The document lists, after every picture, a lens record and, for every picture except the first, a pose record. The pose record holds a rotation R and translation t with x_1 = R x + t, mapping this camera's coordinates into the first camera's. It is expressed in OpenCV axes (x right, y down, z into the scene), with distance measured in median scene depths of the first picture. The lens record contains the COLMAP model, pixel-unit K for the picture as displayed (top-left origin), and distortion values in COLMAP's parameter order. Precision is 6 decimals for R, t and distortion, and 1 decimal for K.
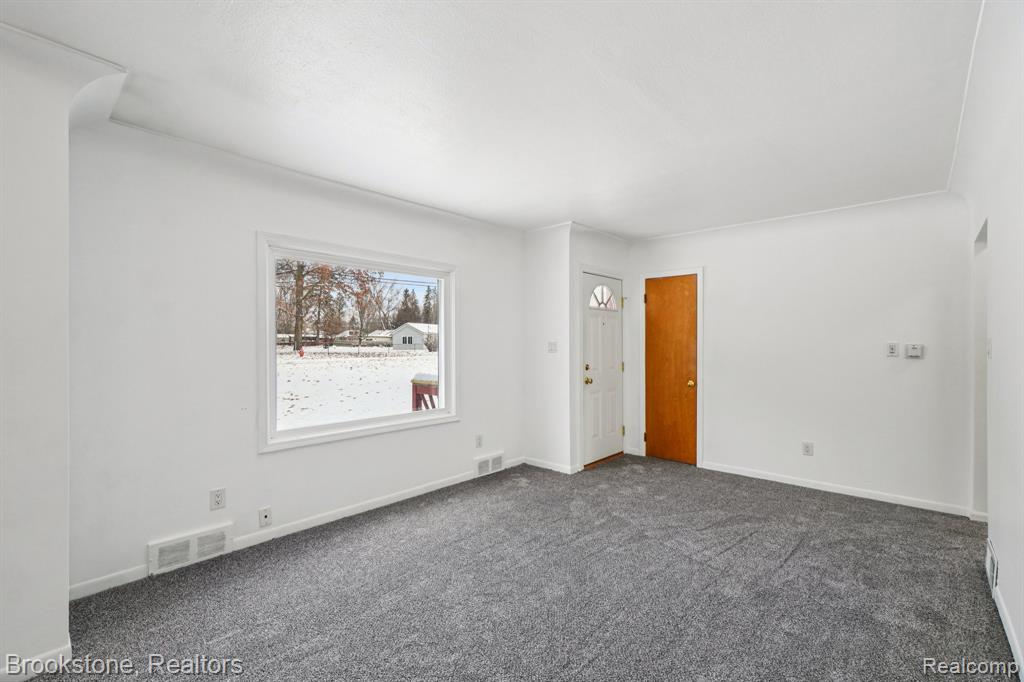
lens RADIAL K [[445.8, 0, 515.6], [0, 445.8, 339.0], [0, 0, 1]] dist [-0.009563, 0.000527]
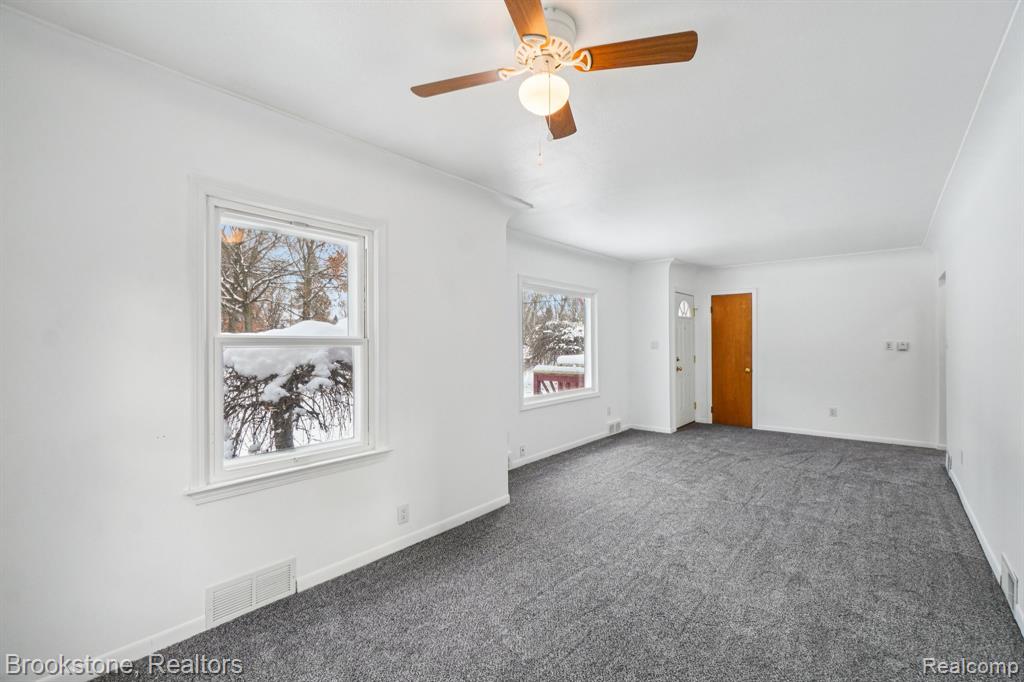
lens RADIAL K [[445.8, 0, 515.6], [0, 445.8, 339.0], [0, 0, 1]] dist [-0.009563, 0.000527]
pose [[0.999103, -0.004712, 0.042095, -0.425923], [0.004649, 0.999988, 0.001589, -0.005952], [-0.042101, -0.001392, 0.999112, -0.407056]]
